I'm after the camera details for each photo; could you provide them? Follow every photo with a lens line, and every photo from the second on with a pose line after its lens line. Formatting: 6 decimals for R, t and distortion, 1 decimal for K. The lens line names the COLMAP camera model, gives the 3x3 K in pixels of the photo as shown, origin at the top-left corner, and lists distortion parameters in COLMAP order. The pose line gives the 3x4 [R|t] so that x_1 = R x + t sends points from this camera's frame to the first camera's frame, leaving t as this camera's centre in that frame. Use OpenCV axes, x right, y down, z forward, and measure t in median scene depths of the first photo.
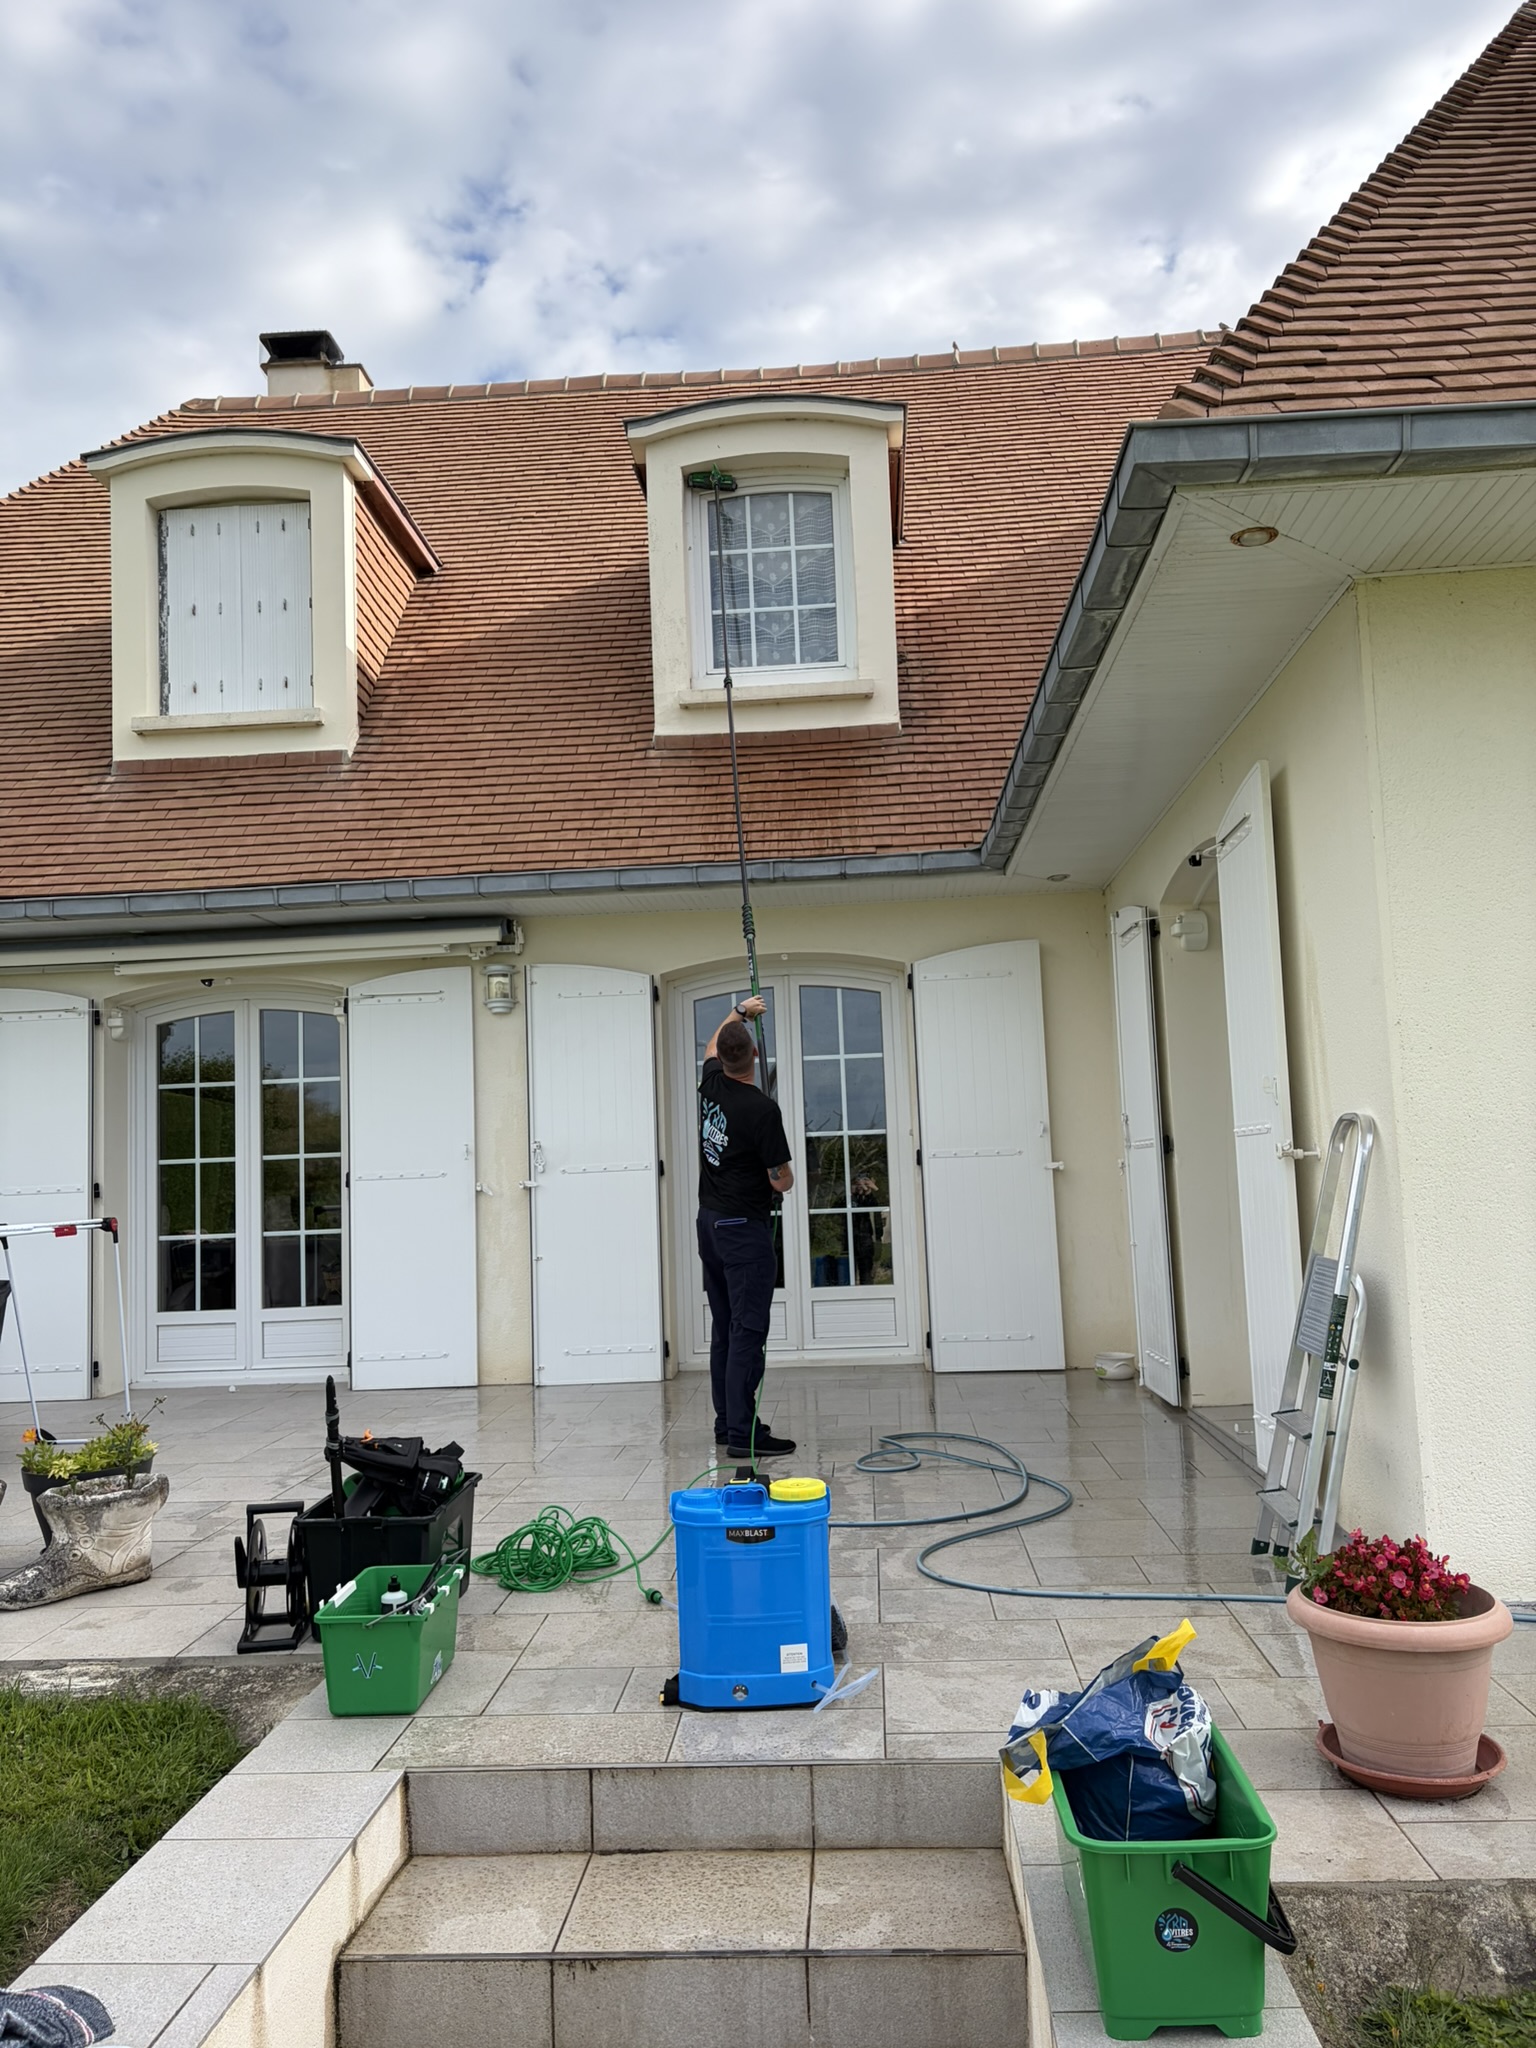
lens RADIAL K [[1515.0, 0, 771.7], [0, 1515.0, 1028.5], [0, 0, 1]] dist [0.095635, -0.177796]
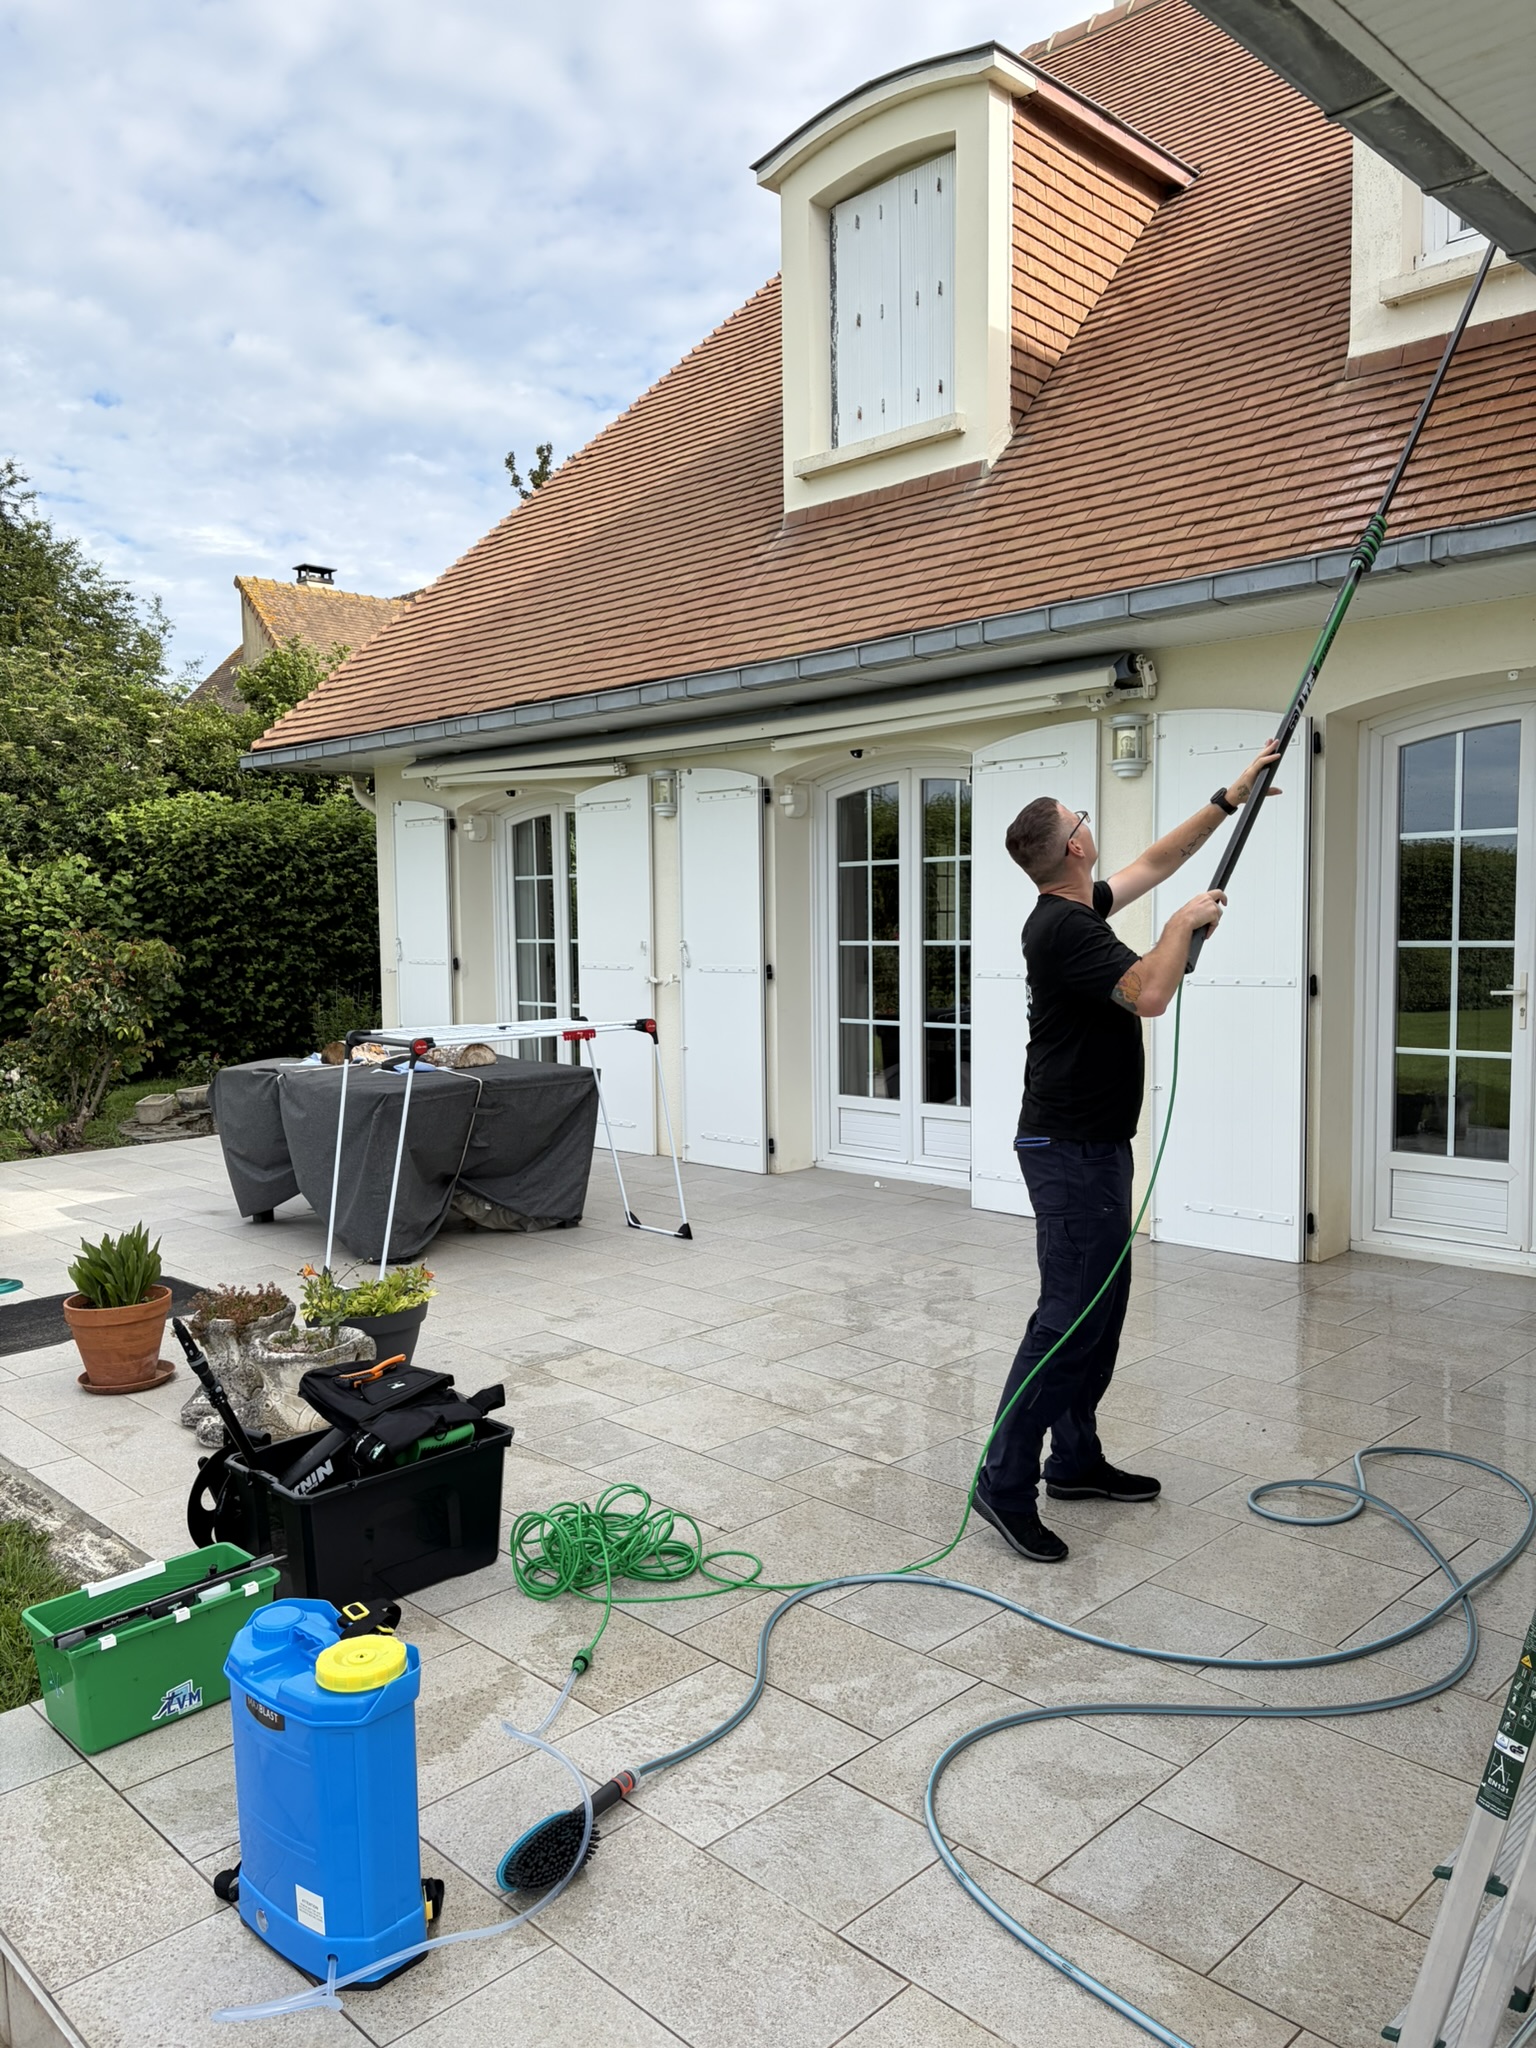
lens RADIAL K [[1520.6, 0, 770.3], [0, 1520.6, 1031.8], [0, 0, 1]] dist [0.070963, -0.085443]
pose [[0.745782, 0.077681, -0.661646, 0.229721], [0.048795, 0.984141, 0.170544, -0.025870], [0.664401, -0.159474, 0.730164, 0.285141]]
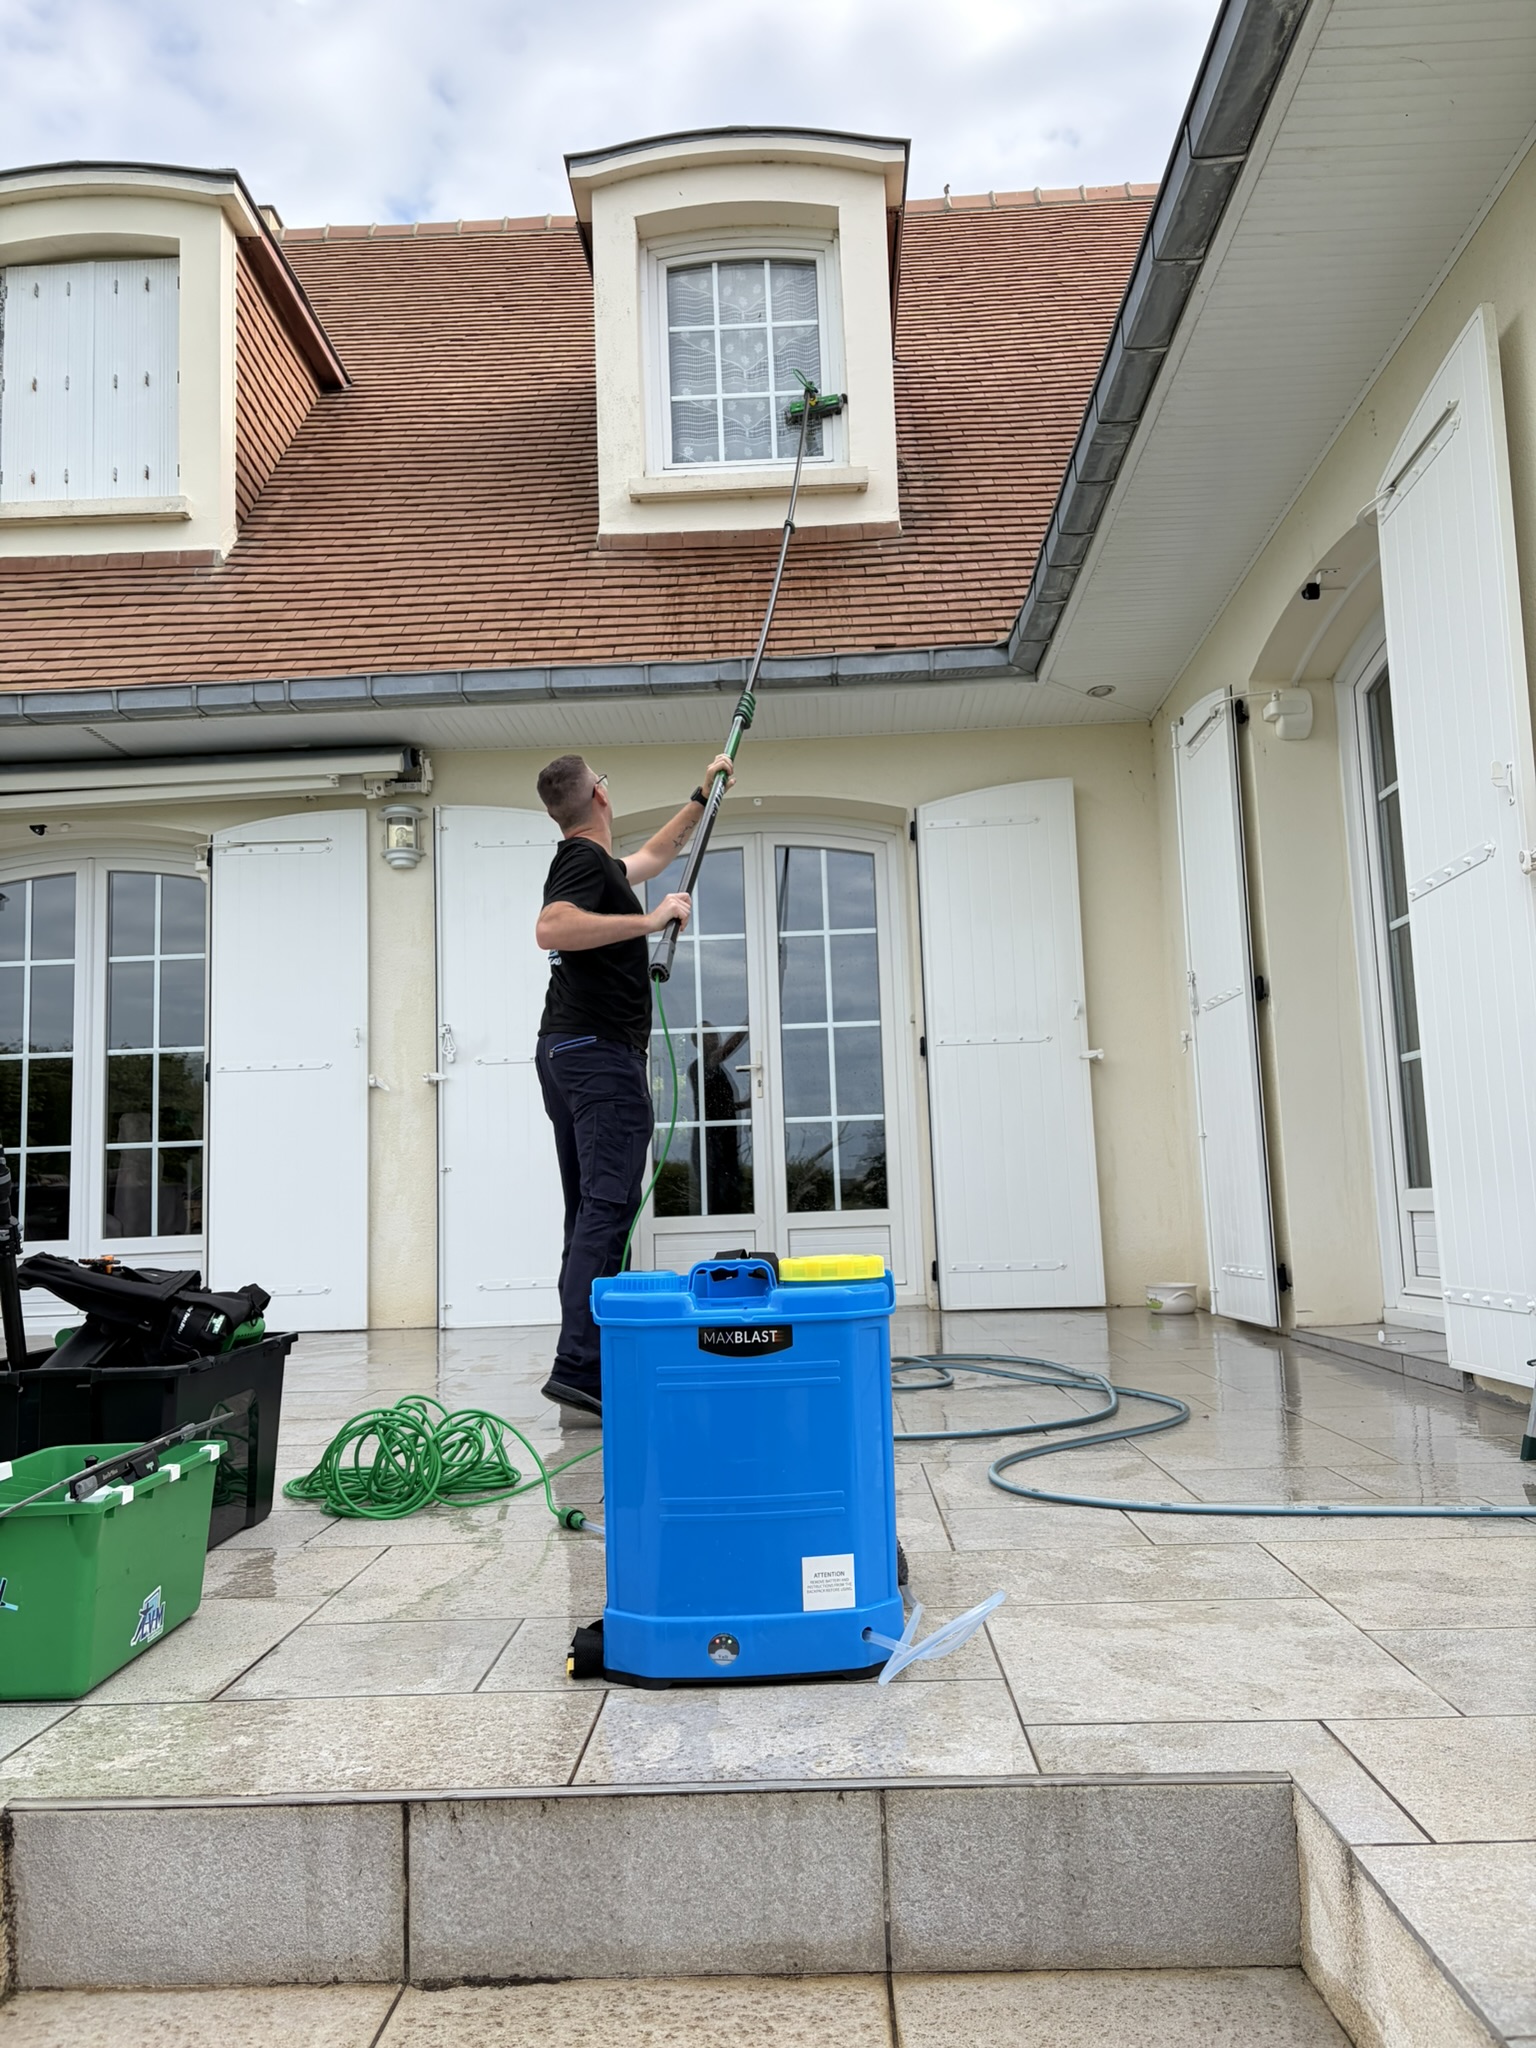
lens RADIAL K [[1530.8, 0, 768.0], [0, 1530.8, 1024.0], [0, 0, 1]] dist [0.057111, -0.088446]
pose [[0.999561, 0.007520, 0.028658, -0.008766], [-0.006813, 0.999672, -0.024687, 0.095477], [-0.028834, 0.024481, 0.999284, 0.193689]]
